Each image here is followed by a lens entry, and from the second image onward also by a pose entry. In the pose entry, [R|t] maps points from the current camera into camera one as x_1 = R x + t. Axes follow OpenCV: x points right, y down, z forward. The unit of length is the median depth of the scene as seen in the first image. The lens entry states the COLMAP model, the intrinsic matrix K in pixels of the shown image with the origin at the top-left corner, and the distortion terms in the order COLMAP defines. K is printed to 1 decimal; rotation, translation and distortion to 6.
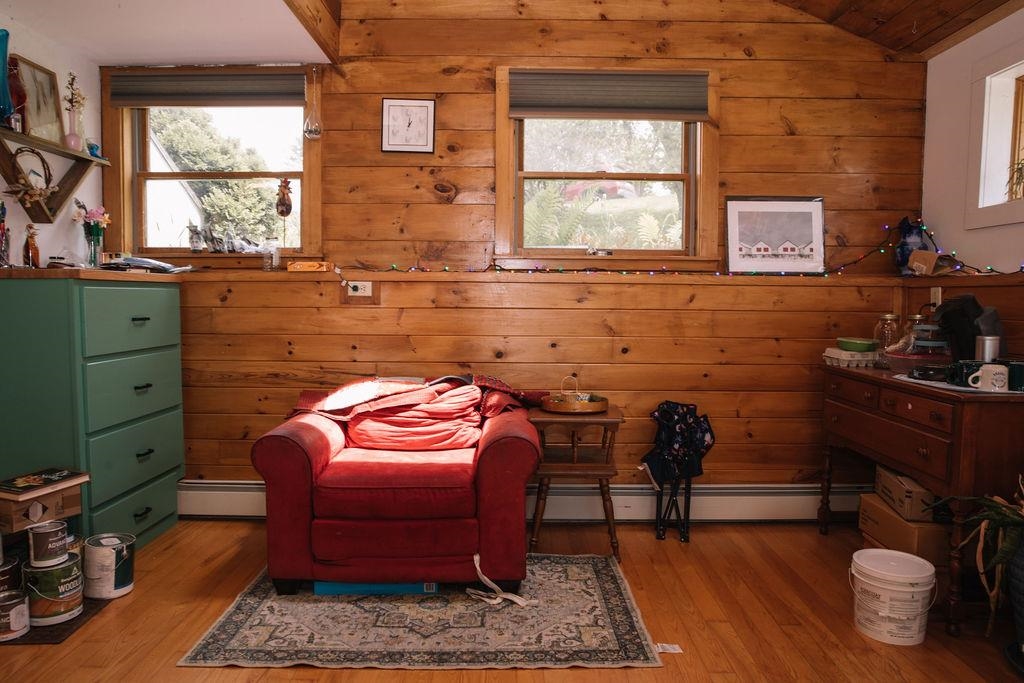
lens RADIAL K [[708.3, 0, 518.8], [0, 708.3, 341.8], [0, 0, 1]] dist [-0.109031, 0.083742]
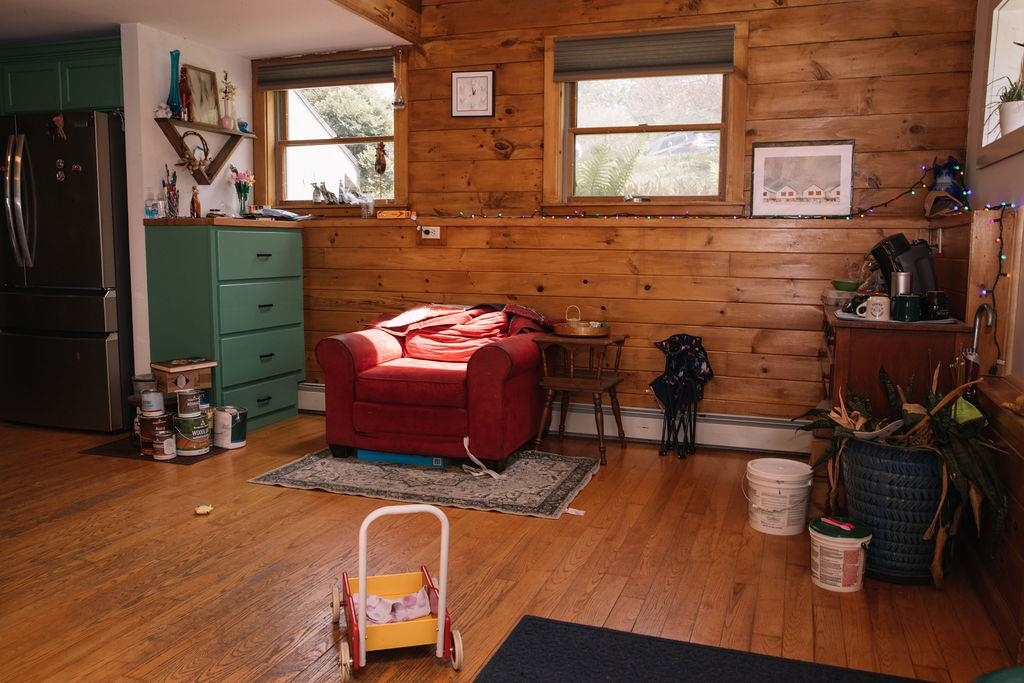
lens RADIAL K [[821.4, 0, 519.5], [0, 821.4, 337.4], [0, 0, 1]] dist [-0.072458, 0.055279]
pose [[0.940878, 0.038963, -0.336496, 0.401455], [-0.024489, 0.998587, 0.047154, 0.034993], [0.337858, -0.036126, 0.940504, -0.287432]]
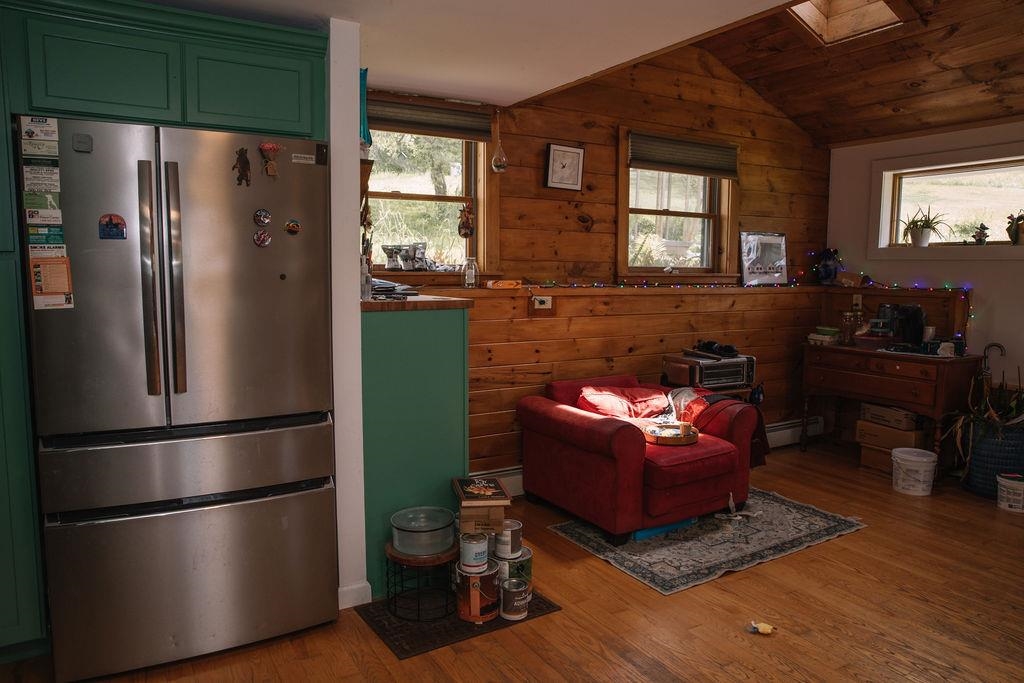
lens RADIAL K [[708.3, 0, 520.3], [0, 708.3, 340.7], [0, 0, 1]] dist [-0.109031, 0.083742]
pose [[0.859139, -0.053148, 0.508975, -0.878087], [0.032980, 0.998275, 0.048572, -0.069976], [-0.510679, -0.024944, 0.859410, -0.023842]]
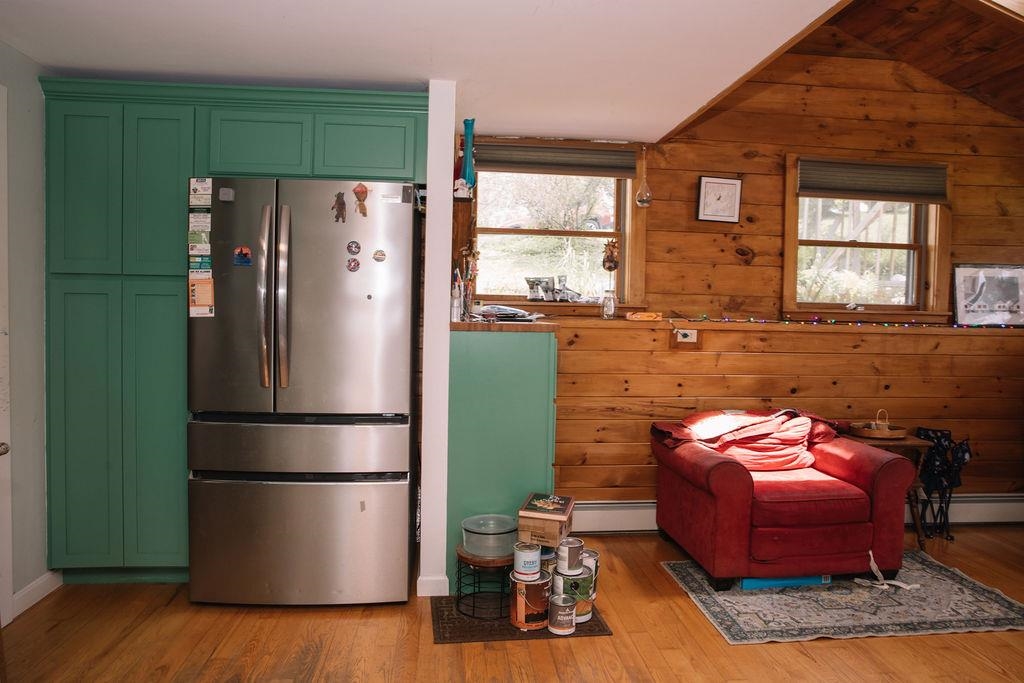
lens RADIAL K [[708.3, 0, 513.3], [0, 708.3, 342.0], [0, 0, 1]] dist [-0.109031, 0.083742]
pose [[0.995480, 0.007913, 0.094638, -0.628809], [-0.005519, 0.999659, -0.025531, -0.032847], [-0.094808, 0.024893, 0.995184, -0.154143]]
